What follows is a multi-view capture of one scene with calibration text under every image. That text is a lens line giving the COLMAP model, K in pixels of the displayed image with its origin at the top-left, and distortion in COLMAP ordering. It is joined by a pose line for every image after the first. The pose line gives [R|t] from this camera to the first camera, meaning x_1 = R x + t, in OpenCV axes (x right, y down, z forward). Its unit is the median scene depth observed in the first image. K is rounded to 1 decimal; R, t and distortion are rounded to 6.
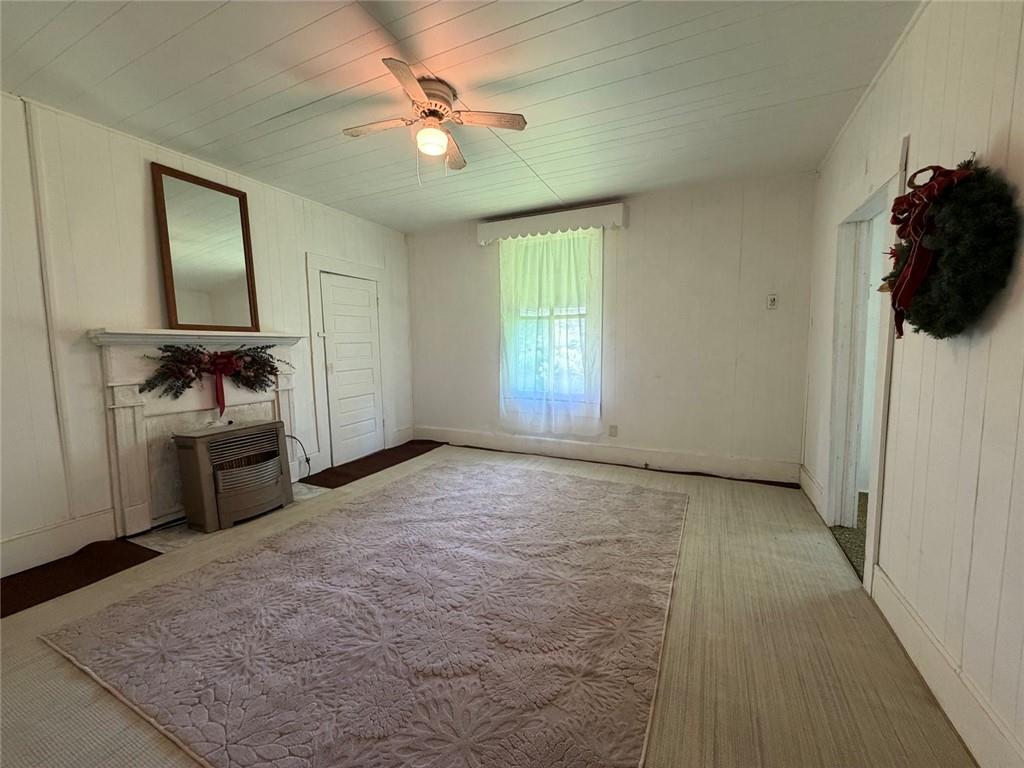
lens RADIAL K [[409.7, 0, 509.7], [0, 409.7, 384.8], [0, 0, 1]] dist [-0.002872, -0.000316]
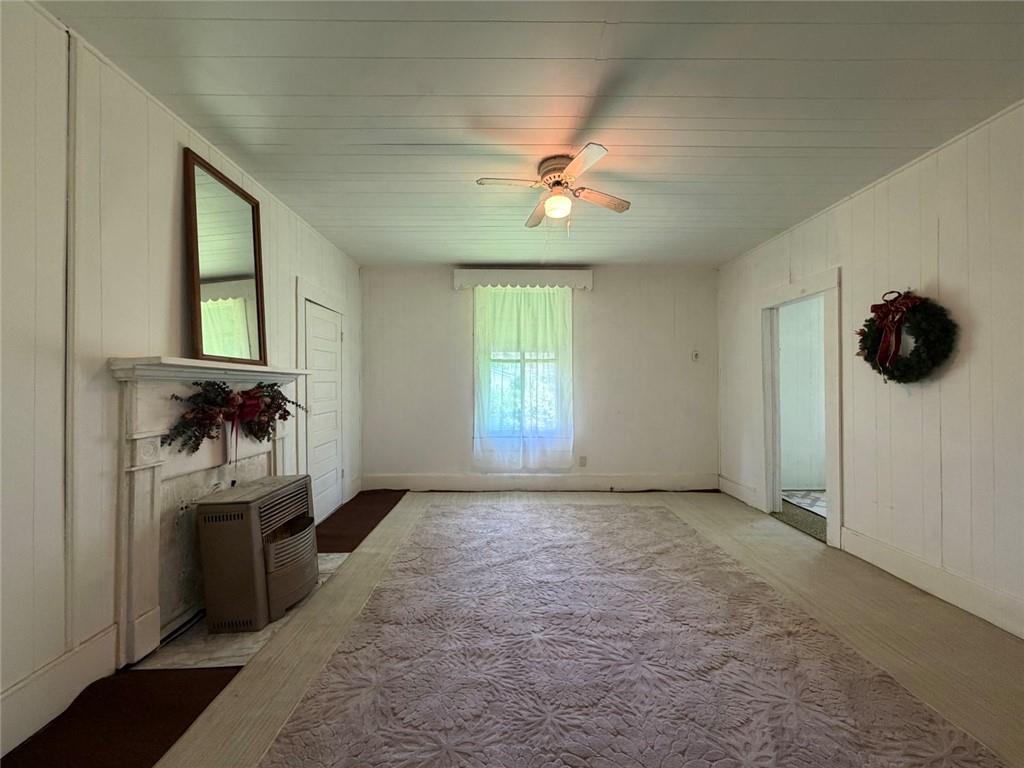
lens RADIAL K [[409.7, 0, 509.7], [0, 409.7, 384.8], [0, 0, 1]] dist [-0.002872, -0.000316]
pose [[0.896098, 0.009683, 0.443751, -0.634596], [0.035809, 0.994926, -0.094022, 0.000005], [-0.442410, 0.100143, 0.891204, 0.075338]]
